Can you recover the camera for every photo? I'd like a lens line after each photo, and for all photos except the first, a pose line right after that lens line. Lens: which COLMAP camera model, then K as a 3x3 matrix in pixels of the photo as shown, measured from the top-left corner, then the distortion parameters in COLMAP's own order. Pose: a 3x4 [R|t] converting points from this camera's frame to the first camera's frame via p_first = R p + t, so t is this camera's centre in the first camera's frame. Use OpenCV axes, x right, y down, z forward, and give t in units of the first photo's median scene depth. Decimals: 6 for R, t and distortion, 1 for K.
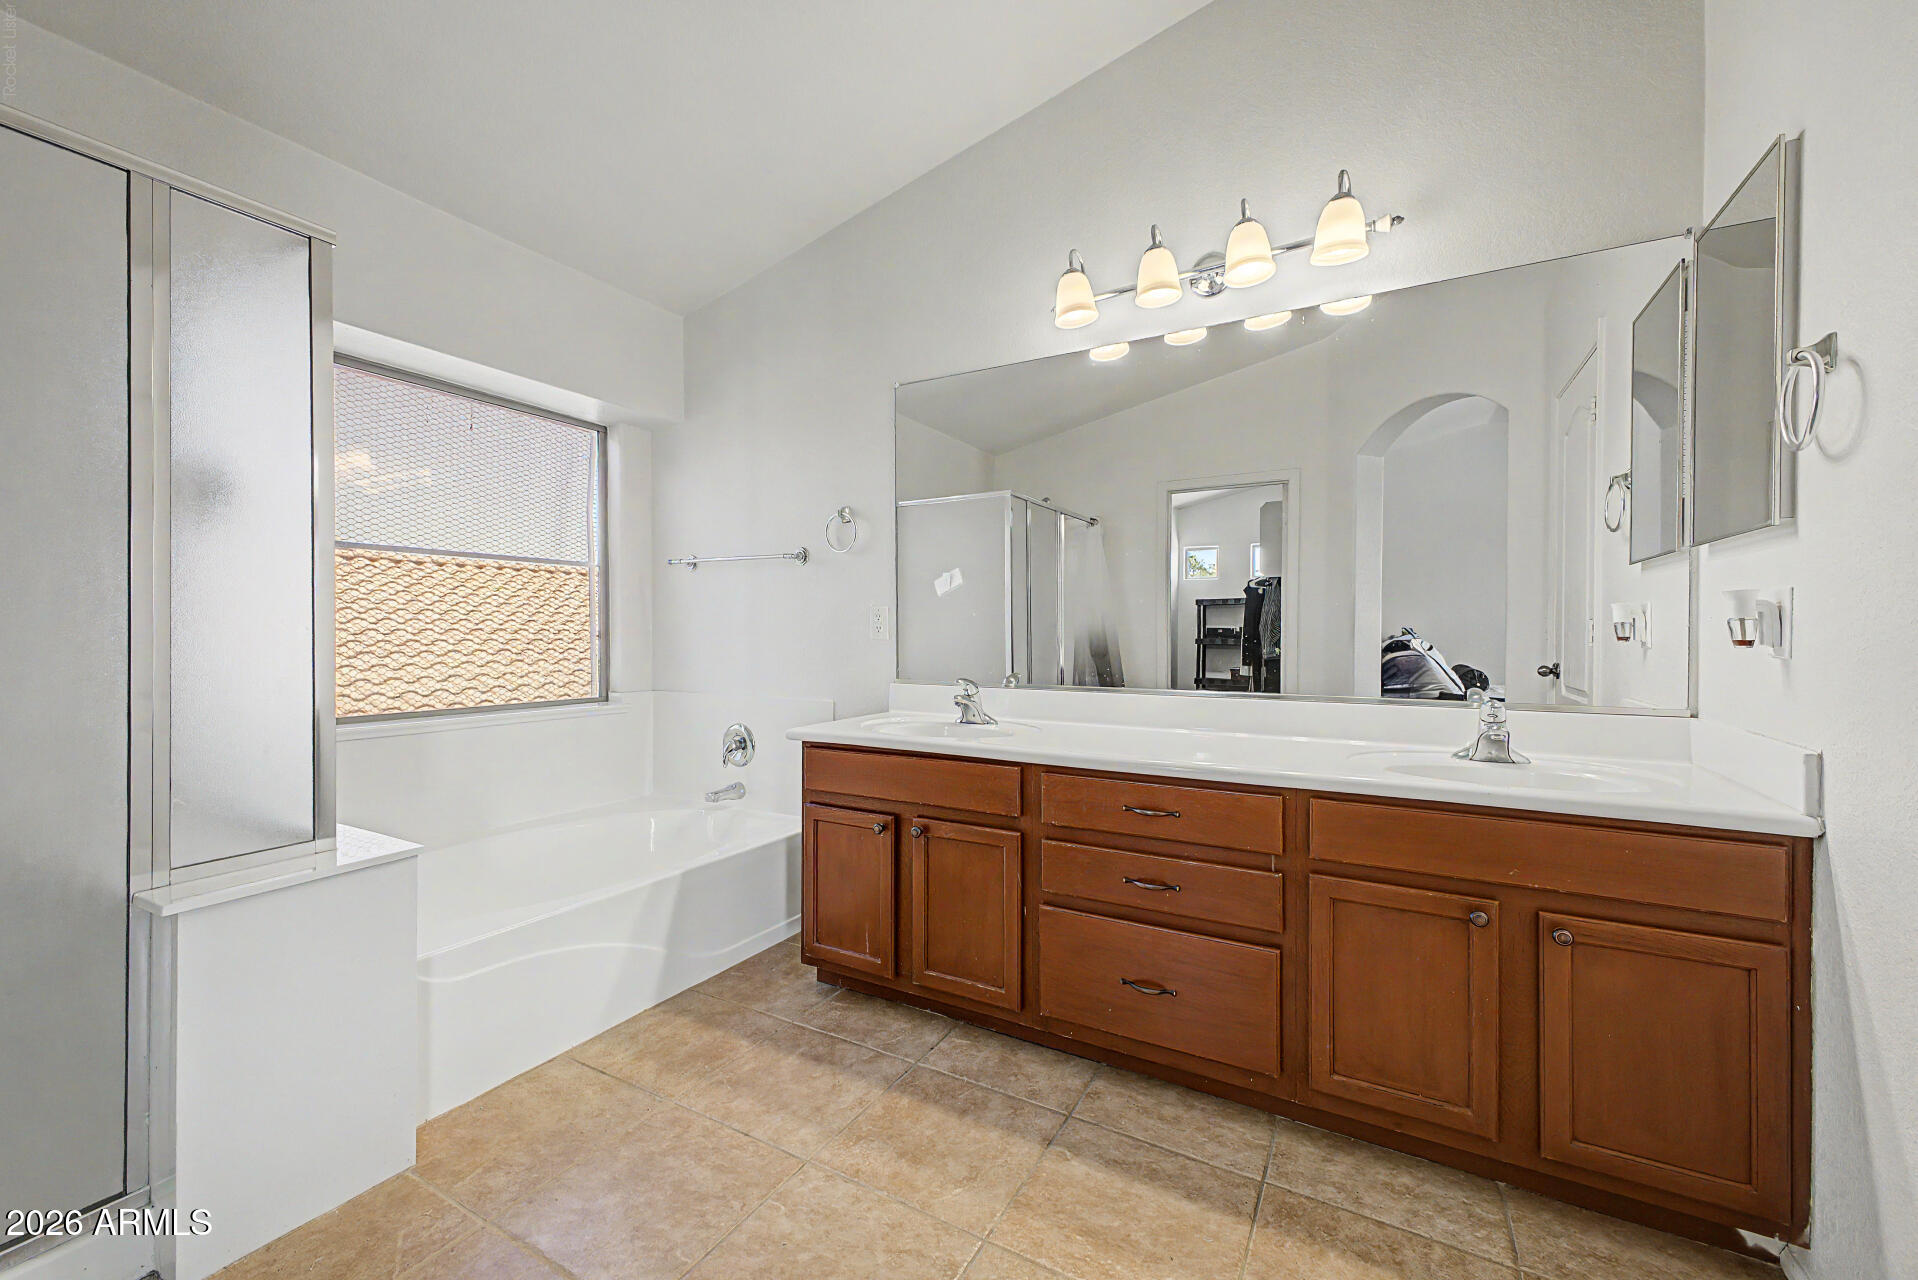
lens RADIAL K [[762.1, 0, 959.4], [0, 762.1, 642.1], [0, 0, 1]] dist [-0.000999, -0.000088]
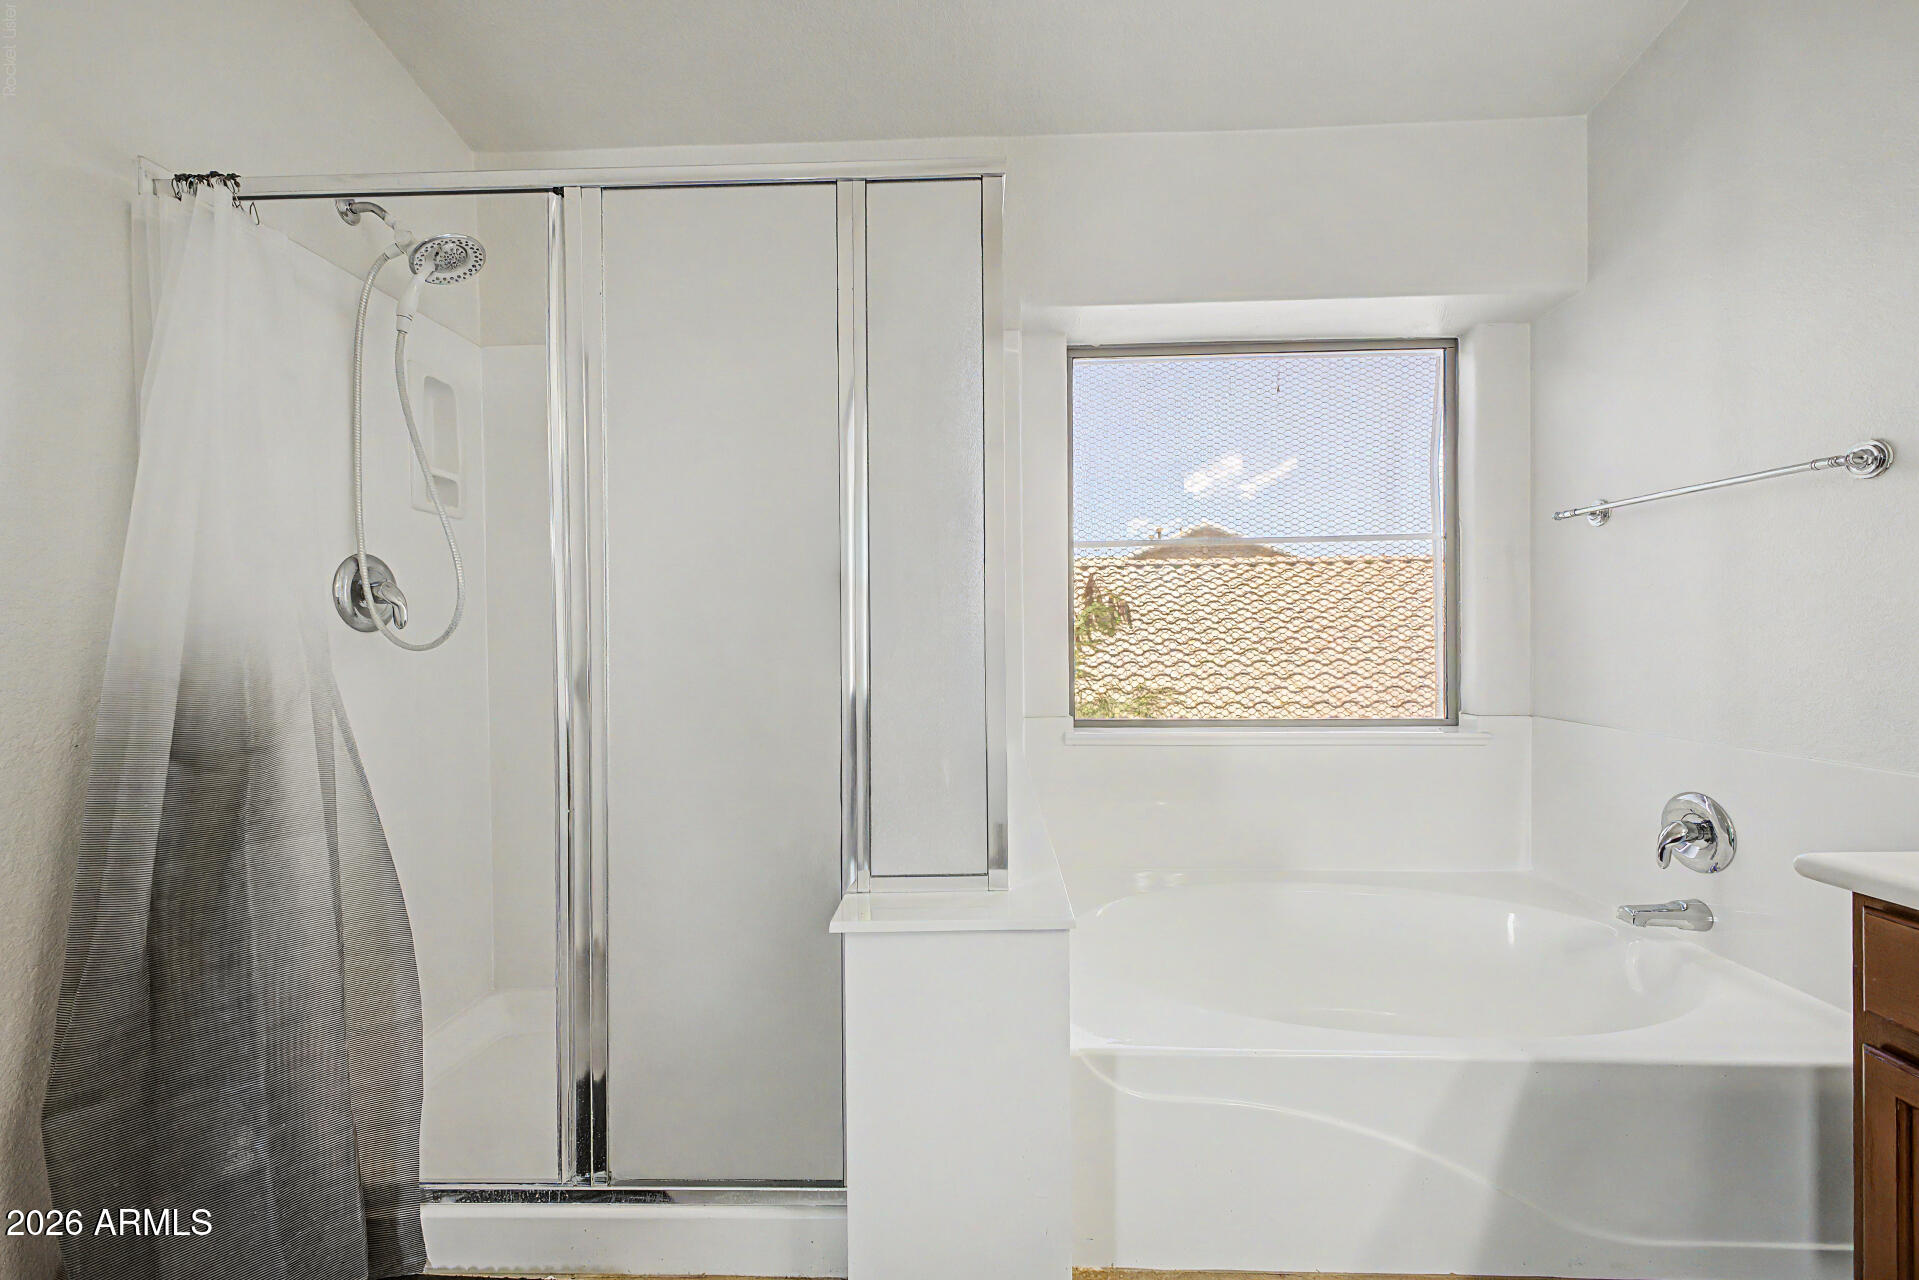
lens RADIAL K [[762.5, 0, 959.9], [0, 762.5, 642.1], [0, 0, 1]] dist [-0.000999, -0.000088]
pose [[0.455527, 0.002759, -0.890218, -0.045119], [0.001350, 0.999992, 0.003790, -0.003511], [0.890221, -0.002929, 0.455520, 0.283400]]
